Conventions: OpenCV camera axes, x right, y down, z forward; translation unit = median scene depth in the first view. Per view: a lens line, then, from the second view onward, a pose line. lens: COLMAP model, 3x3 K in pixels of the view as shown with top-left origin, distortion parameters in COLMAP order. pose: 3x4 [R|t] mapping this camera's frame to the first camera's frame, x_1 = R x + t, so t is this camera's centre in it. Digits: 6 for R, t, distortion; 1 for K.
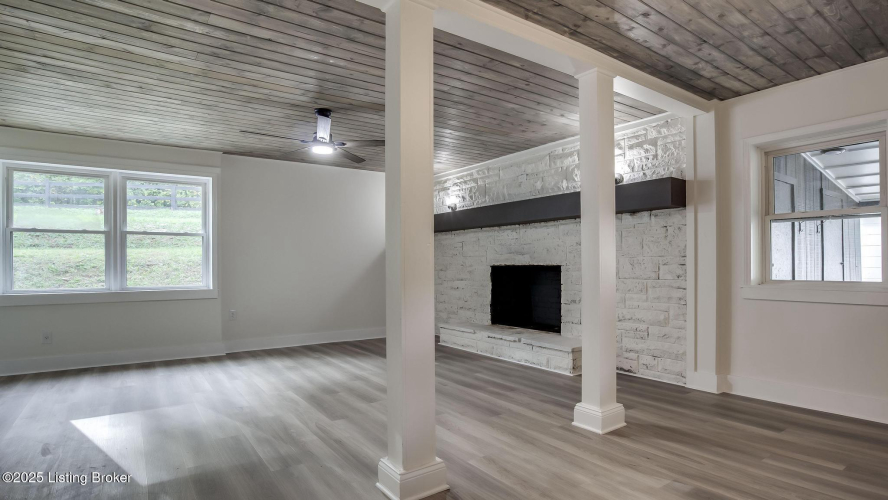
lens RADIAL K [[471.9, 0, 452.2], [0, 471.9, 261.1], [0, 0, 1]] dist [-0.030902, 0.007885]
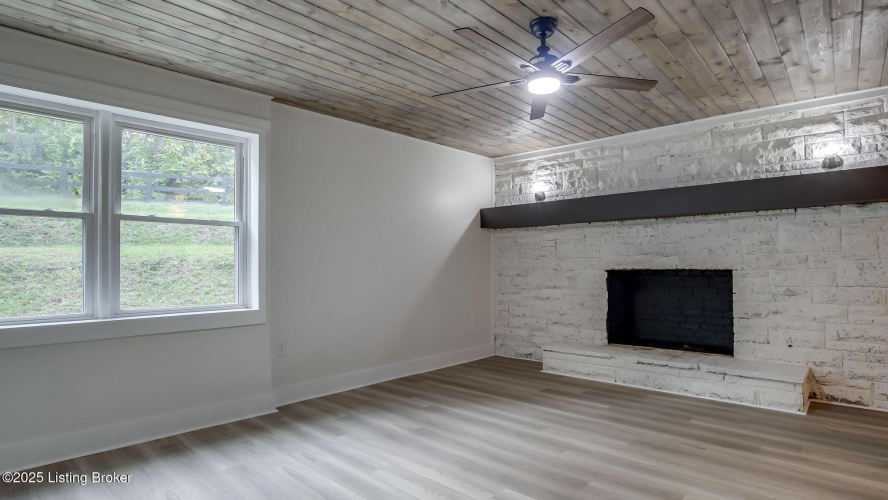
lens RADIAL K [[471.9, 0, 452.2], [0, 471.9, 261.1], [0, 0, 1]] dist [-0.030902, 0.007885]
pose [[0.976885, -0.001196, 0.213761, -0.403279], [0.001558, 0.999998, -0.001524, -0.005142], [-0.213759, 0.001822, 0.976885, 0.331020]]
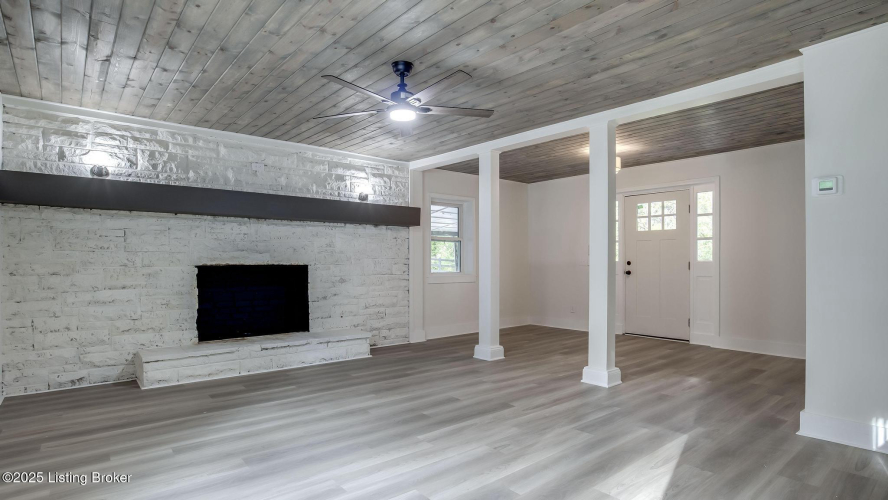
lens RADIAL K [[446.2, 0, 475.8], [0, 446.2, 264.1], [0, 0, 1]] dist [-0.054628, 0.012872]
pose [[-0.103910, 0.001246, 0.994586, -0.783307], [-0.006573, 0.999977, -0.001940, 0.006767], [-0.994565, -0.006739, -0.103899, 0.738332]]
